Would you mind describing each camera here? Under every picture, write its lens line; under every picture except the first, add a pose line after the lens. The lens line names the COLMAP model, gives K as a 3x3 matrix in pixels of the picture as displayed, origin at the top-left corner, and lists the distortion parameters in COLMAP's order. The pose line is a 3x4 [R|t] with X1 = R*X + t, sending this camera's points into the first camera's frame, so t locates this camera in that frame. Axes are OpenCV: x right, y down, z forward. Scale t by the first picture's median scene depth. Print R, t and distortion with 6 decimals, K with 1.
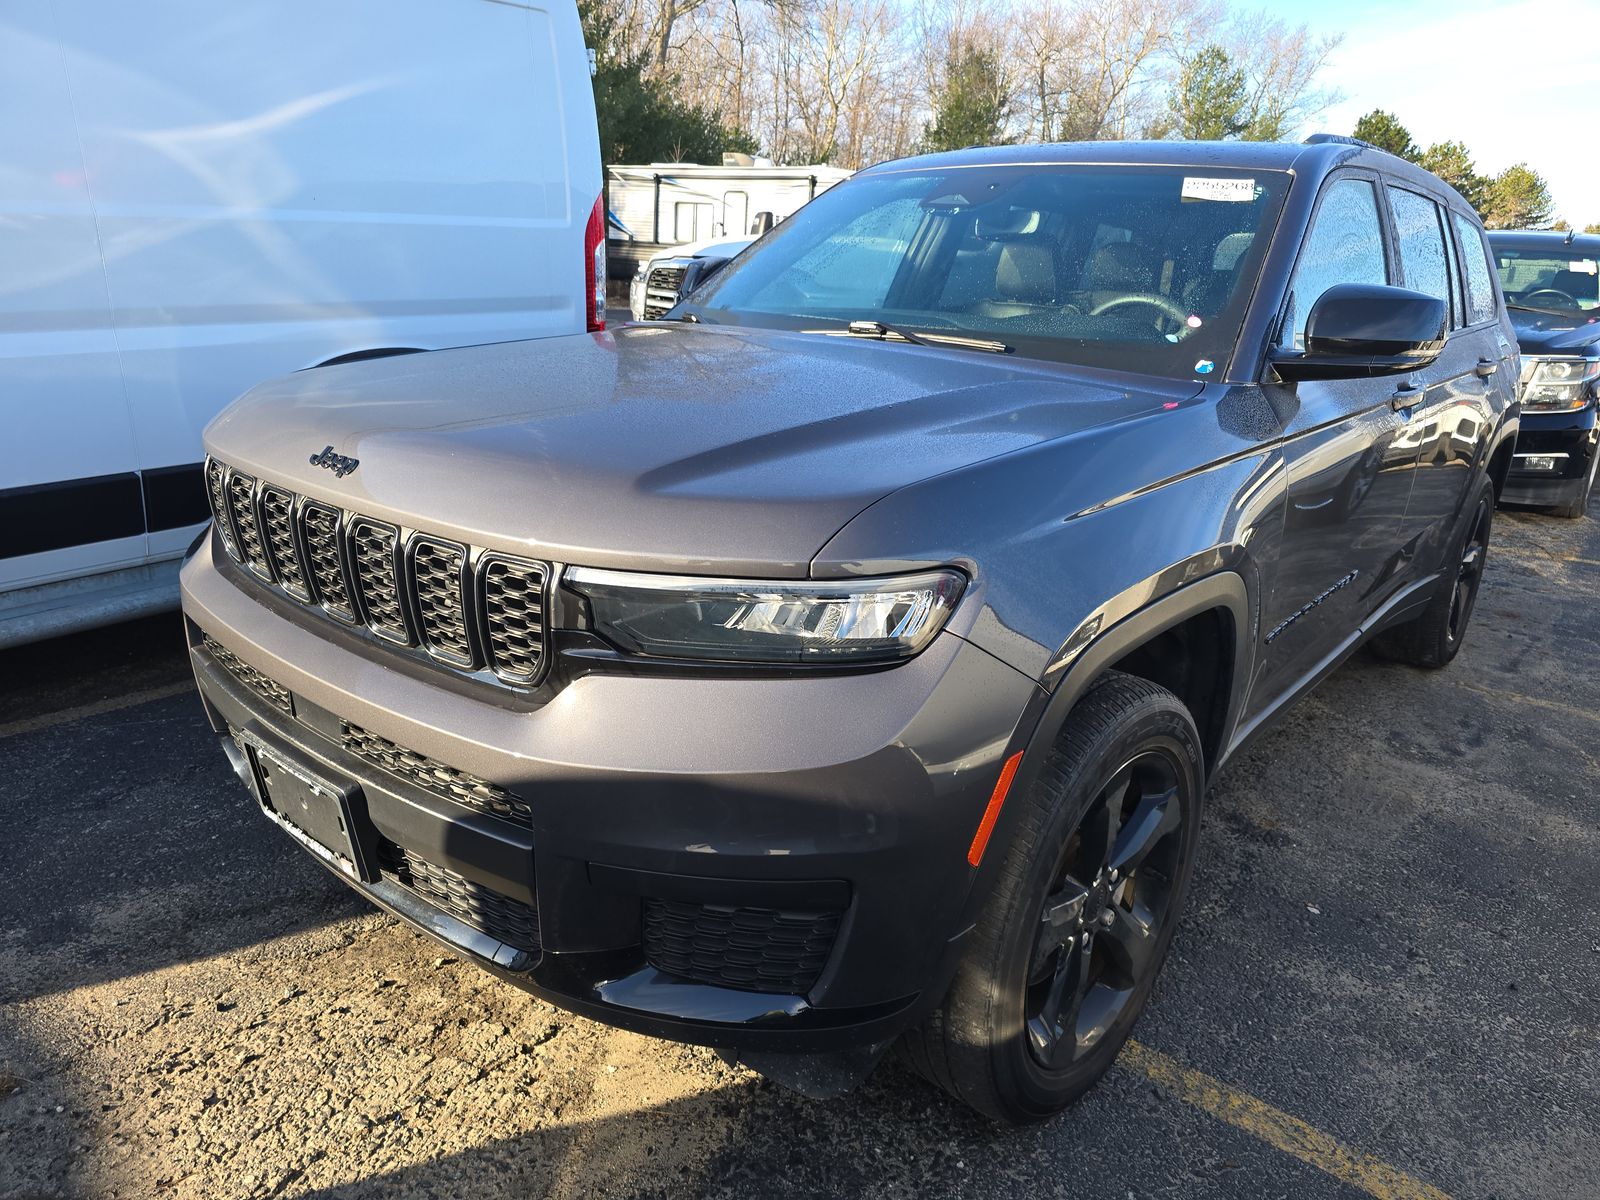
lens RADIAL K [[1092.2, 0, 789.4], [0, 1092.2, 604.5], [0, 0, 1]] dist [0.030221, -0.011016]
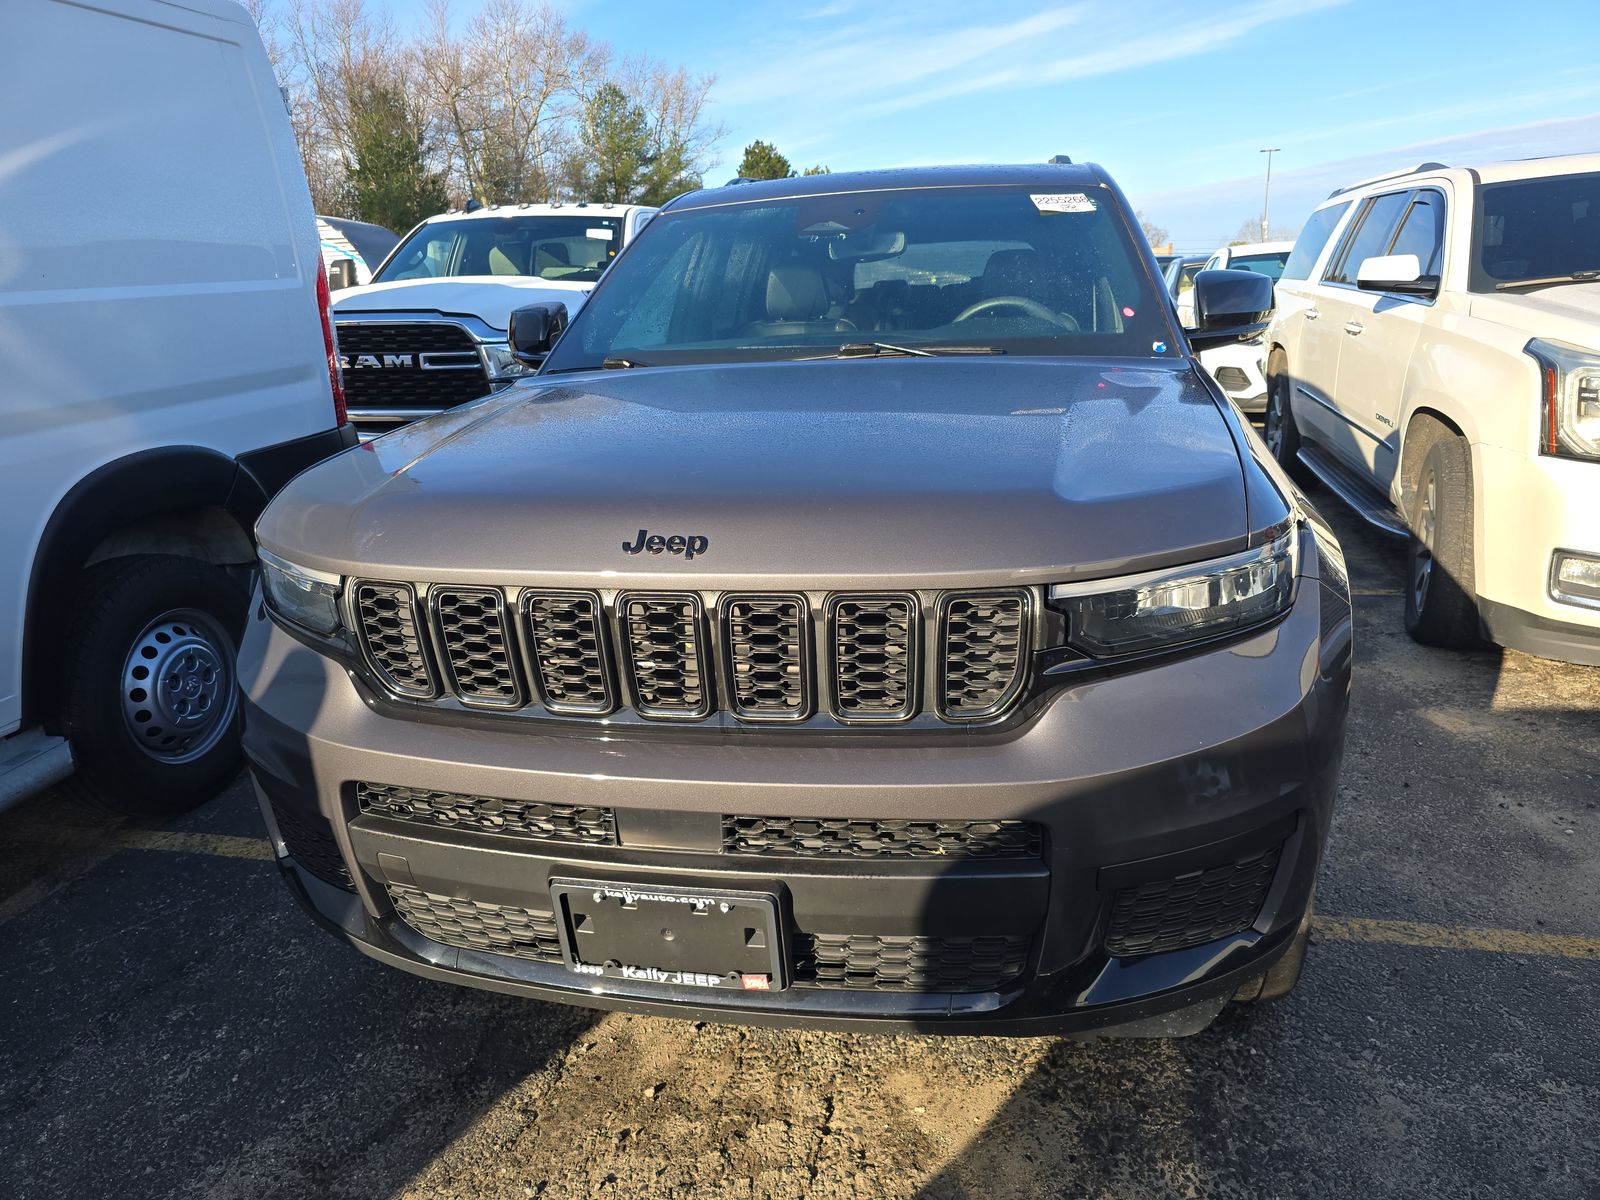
lens RADIAL K [[1092.2, 0, 797.2], [0, 1092.2, 601.1], [0, 0, 1]] dist [0.030221, -0.011016]
pose [[0.877073, -0.208131, 0.432925, -0.519080], [0.220860, 0.975072, 0.021325, -0.057727], [-0.426572, 0.076912, 0.901178, 0.111549]]
